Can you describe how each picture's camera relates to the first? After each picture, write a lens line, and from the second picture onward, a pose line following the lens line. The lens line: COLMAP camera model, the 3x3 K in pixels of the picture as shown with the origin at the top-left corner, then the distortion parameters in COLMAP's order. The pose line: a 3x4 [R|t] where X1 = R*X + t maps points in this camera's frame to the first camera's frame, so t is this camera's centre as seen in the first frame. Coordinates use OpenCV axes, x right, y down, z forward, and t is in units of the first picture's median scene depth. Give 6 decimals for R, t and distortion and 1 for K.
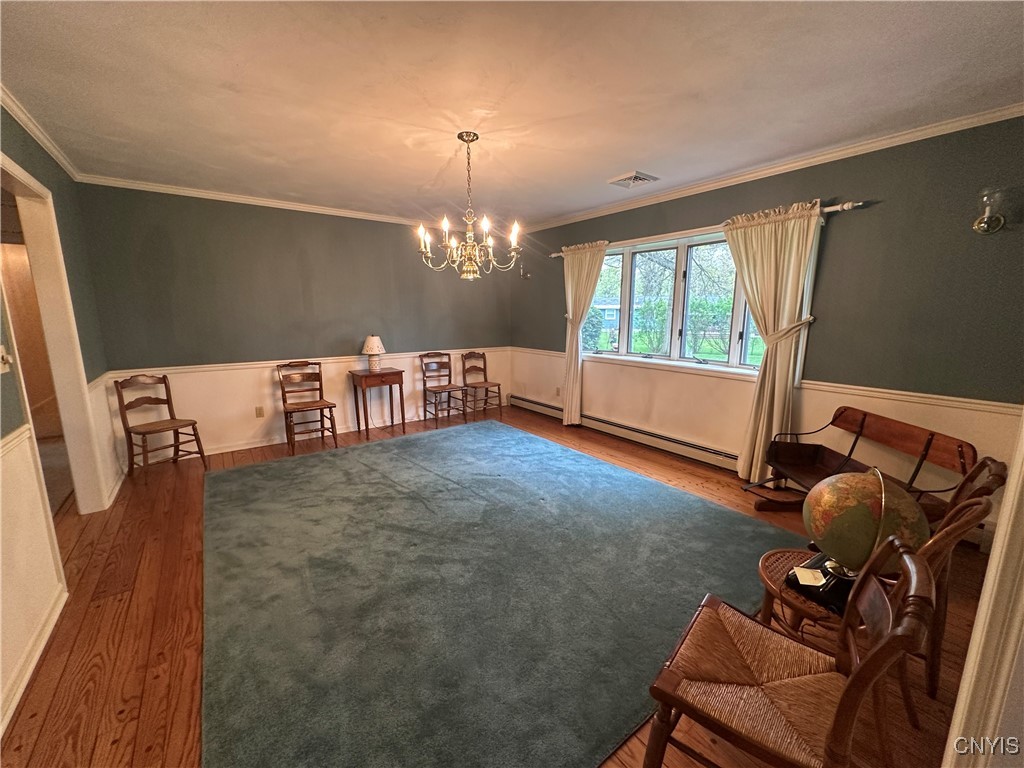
lens RADIAL K [[410.4, 0, 512.0], [0, 410.4, 384.0], [0, 0, 1]] dist [-0.000987, -0.000073]
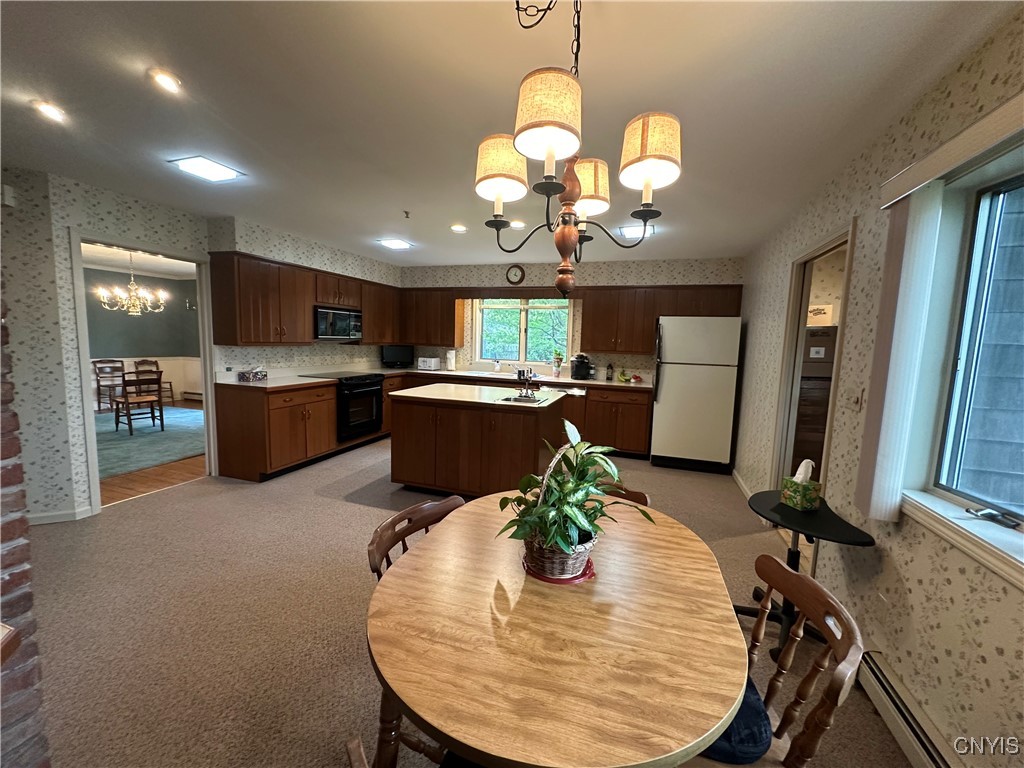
lens RADIAL K [[410.4, 0, 512.0], [0, 410.4, 384.0], [0, 0, 1]] dist [-0.000987, -0.000073]
pose [[0.820450, -0.039899, 0.570324, 0.134013], [0.073173, 0.996686, -0.035537, 0.151037], [-0.567016, 0.070888, 0.820651, -0.877959]]
